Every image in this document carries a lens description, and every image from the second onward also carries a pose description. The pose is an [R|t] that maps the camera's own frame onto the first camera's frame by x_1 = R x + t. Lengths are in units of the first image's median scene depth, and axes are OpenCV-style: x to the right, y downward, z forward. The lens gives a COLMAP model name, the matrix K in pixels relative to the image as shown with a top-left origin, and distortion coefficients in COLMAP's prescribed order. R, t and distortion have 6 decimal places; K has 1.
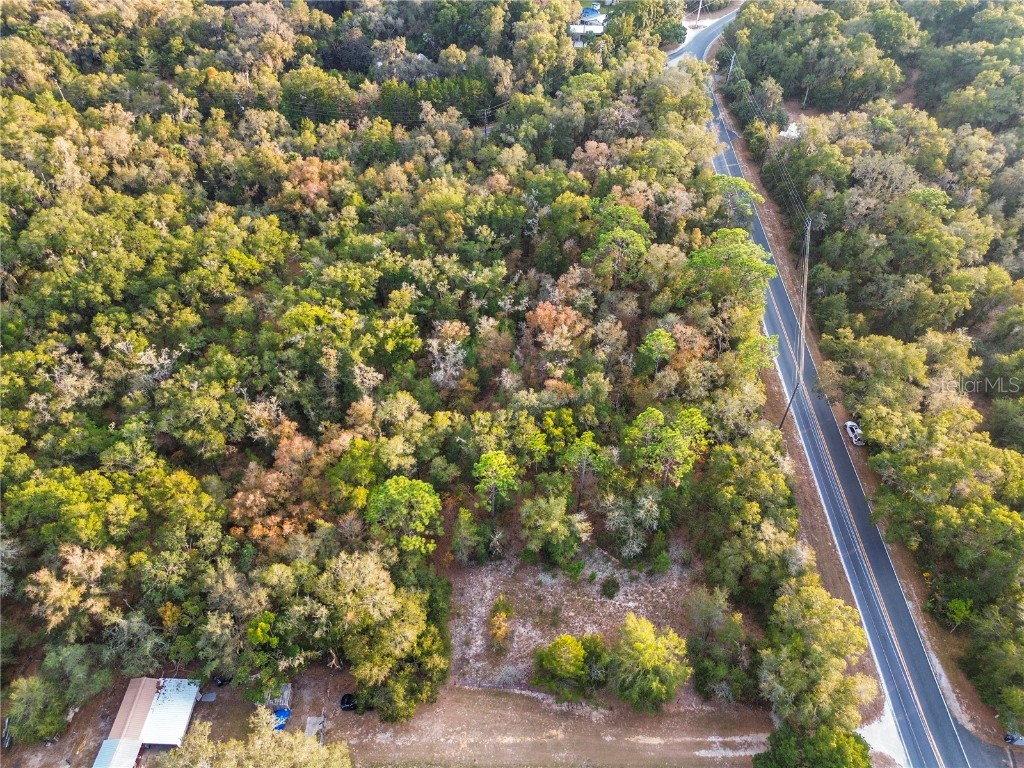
lens RADIAL K [[730.8, 0, 514.7], [0, 730.8, 386.5], [0, 0, 1]] dist [0.062023, -0.055824]
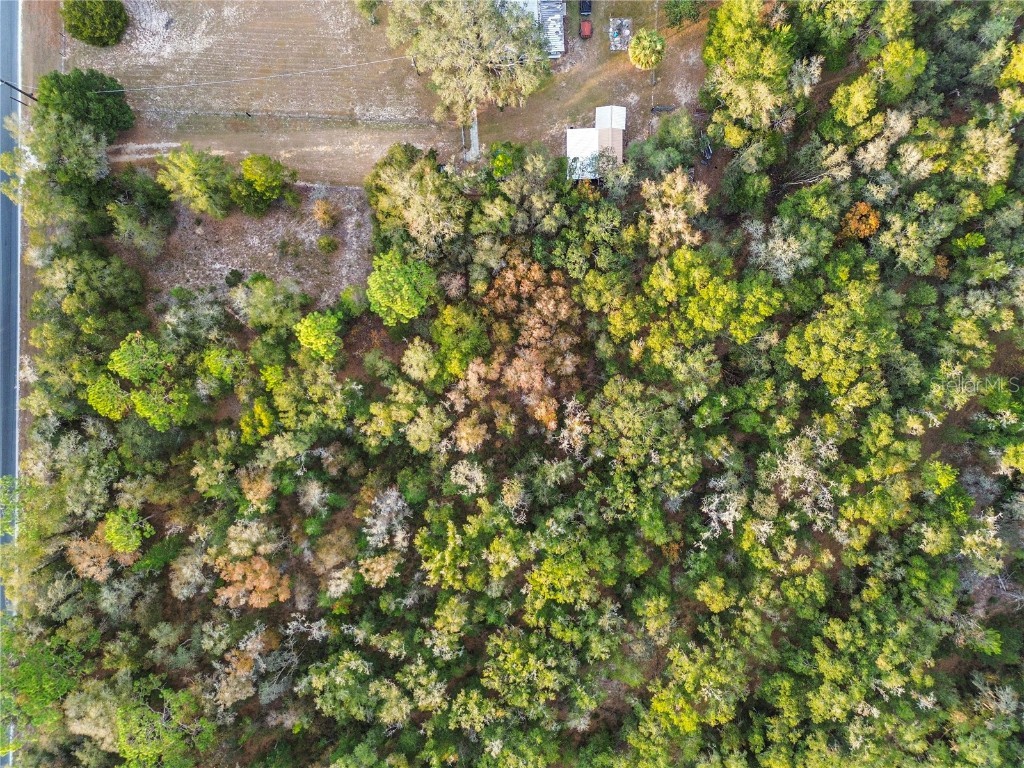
lens RADIAL K [[730.8, 0, 513.1], [0, 730.8, 381.6], [0, 0, 1]] dist [0.062023, -0.055824]
pose [[-0.999709, 0.018936, 0.014950, -0.298563], [-0.002647, -0.701995, 0.712177, -0.615675], [0.023980, 0.711931, 0.701840, 0.330693]]
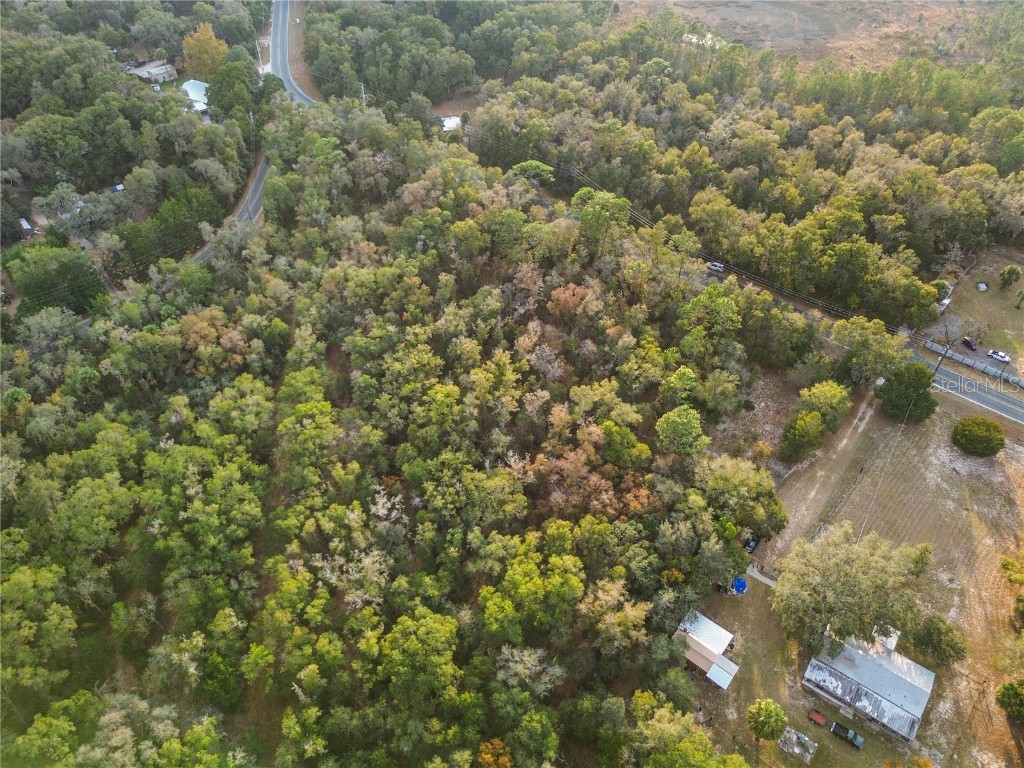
lens RADIAL K [[730.8, 0, 515.1], [0, 730.8, 379.9], [0, 0, 1]] dist [0.062023, -0.055824]
pose [[0.619414, -0.540076, 0.569776, -1.005556], [0.544679, 0.818316, 0.183529, -0.314310], [-0.565377, 0.196664, 0.801045, 0.025601]]
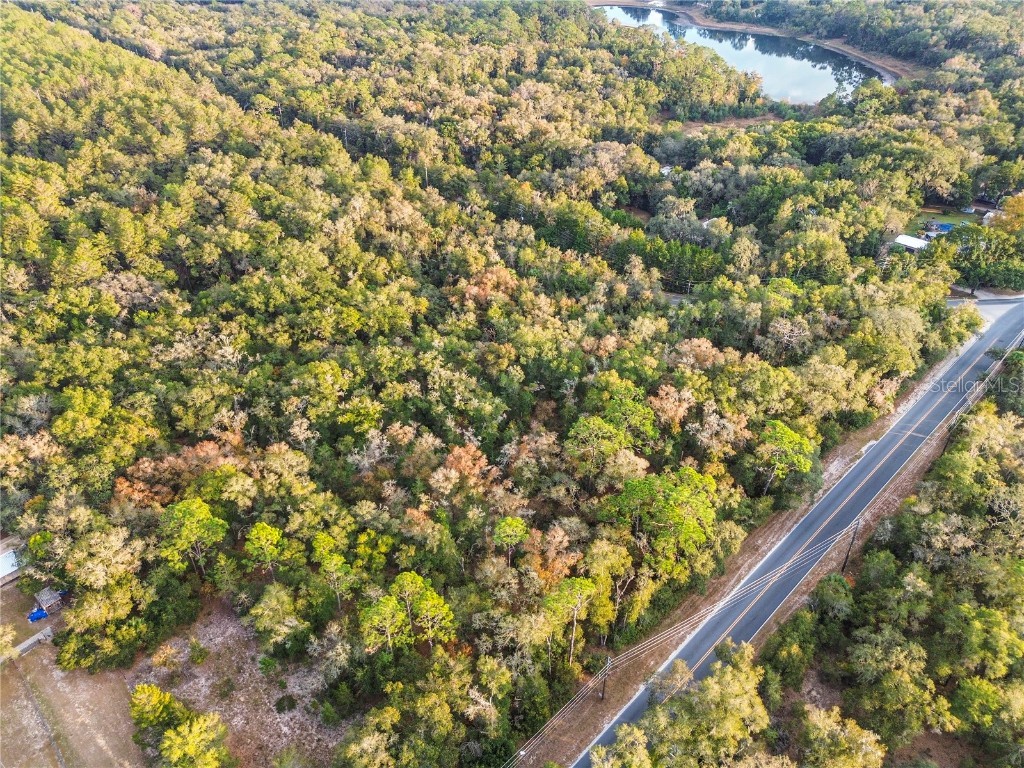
lens RADIAL K [[730.8, 0, 510.0], [0, 730.8, 386.2], [0, 0, 1]] dist [0.062023, -0.055824]
pose [[0.739248, 0.392327, -0.547350, 0.735717], [-0.471632, 0.881782, -0.004945, -0.252881], [0.480703, 0.261803, 0.836889, 0.165067]]
